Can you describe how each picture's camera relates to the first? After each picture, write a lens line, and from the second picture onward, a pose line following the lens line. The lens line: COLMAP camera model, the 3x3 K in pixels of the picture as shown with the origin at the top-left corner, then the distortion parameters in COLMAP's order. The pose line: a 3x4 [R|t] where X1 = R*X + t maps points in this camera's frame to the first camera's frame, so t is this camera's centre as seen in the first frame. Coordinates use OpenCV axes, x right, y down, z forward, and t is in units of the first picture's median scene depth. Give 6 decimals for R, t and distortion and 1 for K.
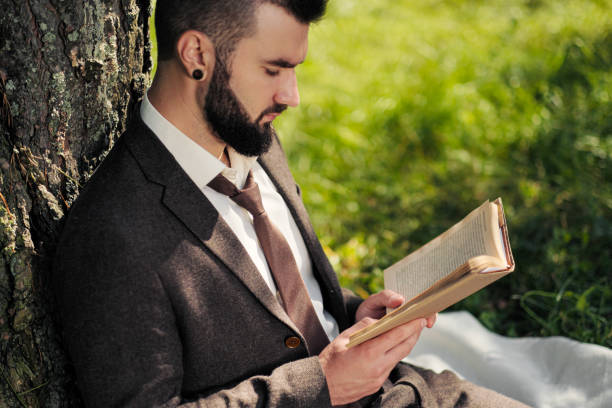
lens RADIAL K [[1491.9, 0, 284.3], [0, 1491.9, 231.7], [0, 0, 1]] dist [0.003151, 0.000000]
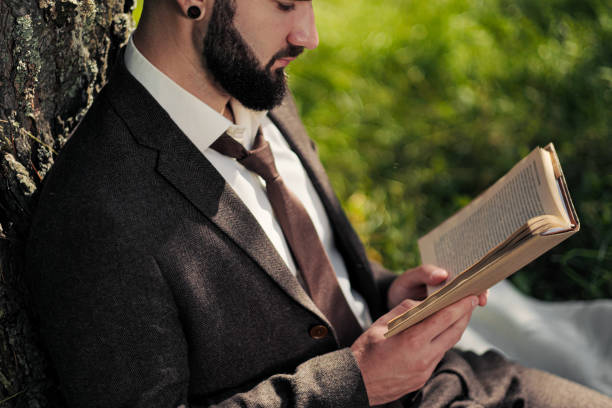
lens RADIAL K [[1491.9, 0, 278.2], [0, 1491.9, 223.3], [0, 0, 1]] dist [0.003151, 0.000000]
pose [[0.999239, -0.036149, 0.014661, -0.027267], [0.035613, 0.998743, 0.035284, -0.016669], [-0.015918, -0.034735, 0.999270, 0.172360]]
